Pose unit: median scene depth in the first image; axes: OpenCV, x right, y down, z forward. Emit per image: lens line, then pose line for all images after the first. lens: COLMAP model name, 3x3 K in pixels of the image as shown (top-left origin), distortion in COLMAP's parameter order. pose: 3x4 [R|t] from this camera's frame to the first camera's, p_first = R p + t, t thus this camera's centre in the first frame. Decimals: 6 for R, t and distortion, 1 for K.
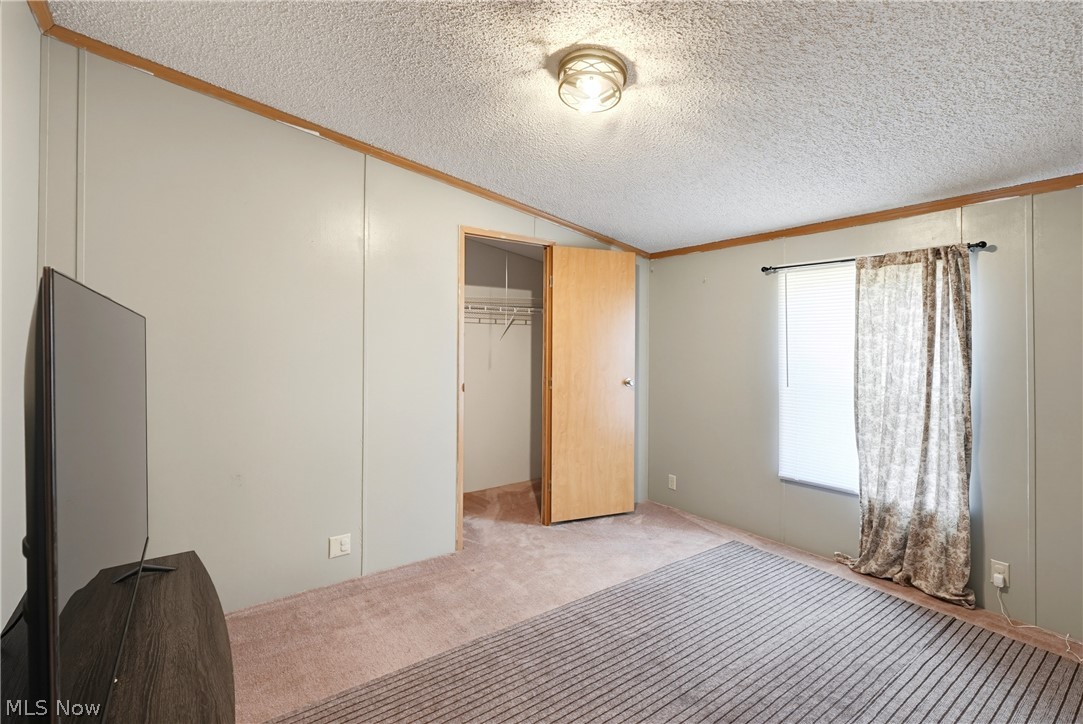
lens RADIAL K [[491.3, 0, 543.8], [0, 491.3, 354.2], [0, 0, 1]] dist [-0.009363, 0.004013]
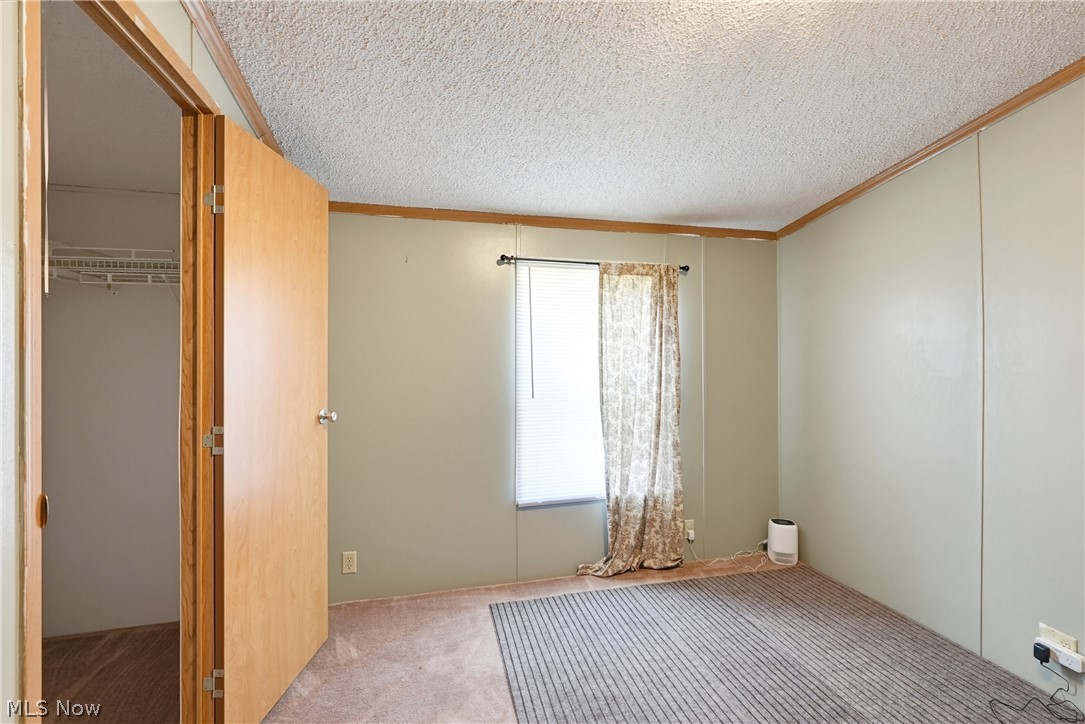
lens RADIAL K [[492.2, 0, 542.2], [0, 492.2, 356.4], [0, 0, 1]] dist [-0.009363, 0.004013]
pose [[0.390333, -0.009213, 0.920628, -0.332234], [0.022041, 0.999757, 0.000661, -0.008778], [-0.920410, 0.020033, 0.390441, 0.722018]]
